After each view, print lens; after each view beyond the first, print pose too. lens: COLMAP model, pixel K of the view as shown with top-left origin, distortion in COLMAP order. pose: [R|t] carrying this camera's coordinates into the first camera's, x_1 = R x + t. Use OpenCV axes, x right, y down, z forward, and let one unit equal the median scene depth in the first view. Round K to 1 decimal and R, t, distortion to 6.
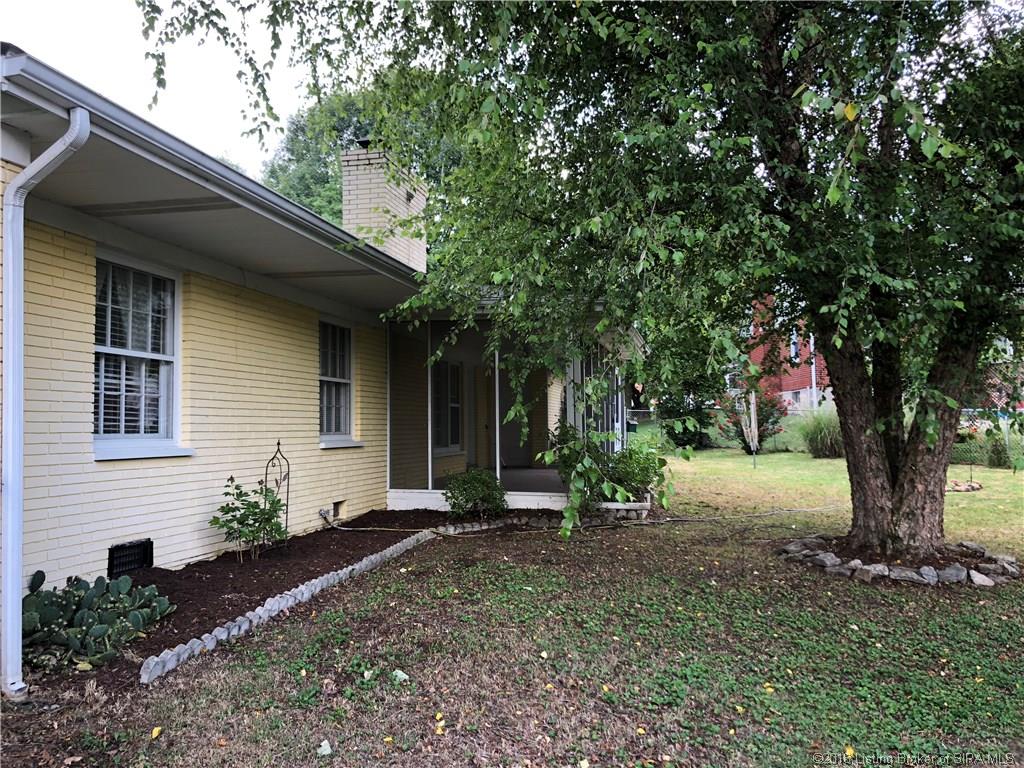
lens RADIAL K [[831.4, 0, 511.0], [0, 831.4, 371.3], [0, 0, 1]] dist [0.055887, -0.110426]
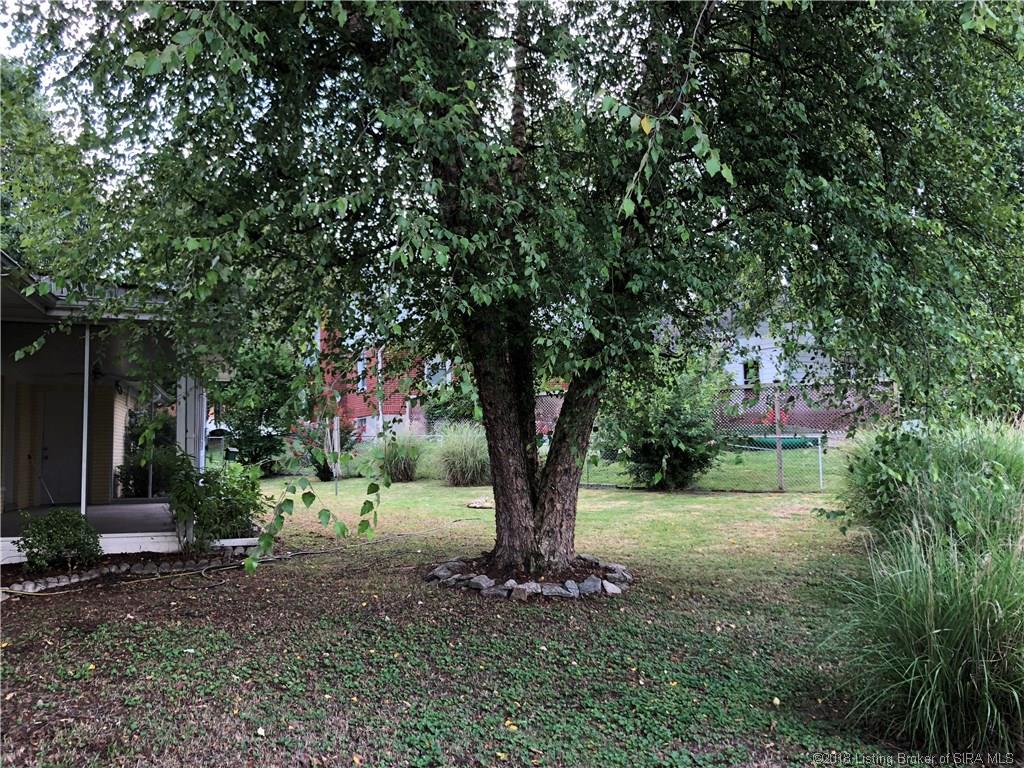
lens RADIAL K [[843.3, 0, 504.4], [0, 843.3, 379.0], [0, 0, 1]] dist [0.009420, 0.000206]
pose [[0.866704, 0.031963, 0.497798, -0.109603], [-0.020943, 0.999397, -0.027706, 0.008334], [-0.498383, 0.013588, 0.866851, 0.101956]]
